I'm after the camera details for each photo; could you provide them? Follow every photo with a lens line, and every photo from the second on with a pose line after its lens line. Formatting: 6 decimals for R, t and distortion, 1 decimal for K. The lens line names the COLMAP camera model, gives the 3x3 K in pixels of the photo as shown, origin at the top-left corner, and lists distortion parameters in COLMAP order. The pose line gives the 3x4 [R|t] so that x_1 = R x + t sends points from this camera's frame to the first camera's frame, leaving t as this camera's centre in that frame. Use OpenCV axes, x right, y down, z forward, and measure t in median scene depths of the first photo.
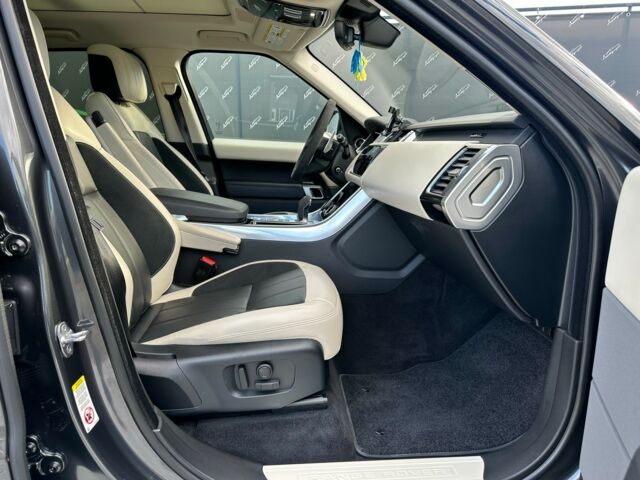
lens RADIAL K [[448.3, 0, 320.0], [0, 448.3, 240.0], [0, 0, 1]] dist [0.112883, -0.169158]
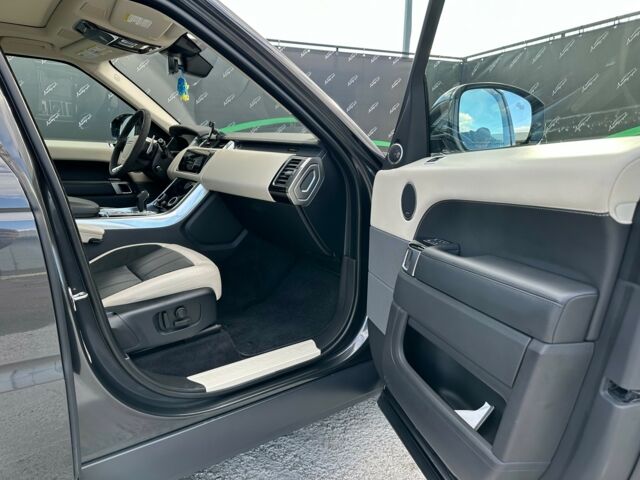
lens RADIAL K [[448.3, 0, 320.0], [0, 448.3, 240.0], [0, 0, 1]] dist [0.112883, -0.169158]
pose [[0.841436, -0.104087, 0.530237, -0.345859], [0.093890, 0.994509, 0.046230, 0.023209], [-0.532137, 0.010884, 0.846588, -0.326433]]
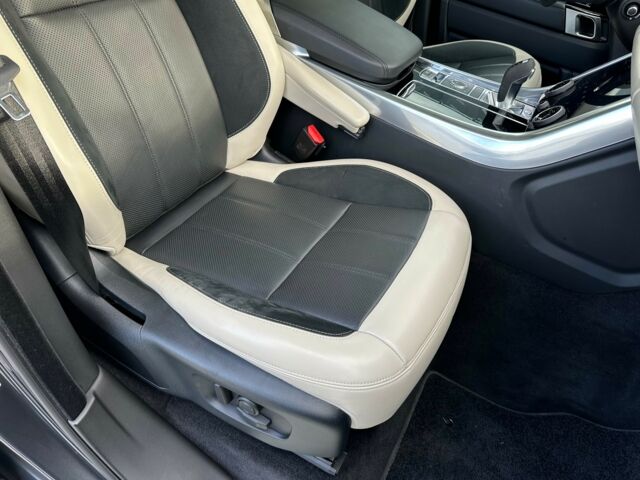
lens RADIAL K [[448.3, 0, 320.0], [0, 448.3, 240.0], [0, 0, 1]] dist [0.112883, -0.169158]
pose [[0.831321, 0.443516, -0.334961, 0.047565], [-0.234209, 0.826099, 0.512550, -0.168323], [0.504035, -0.347642, 0.790629, 0.436606]]
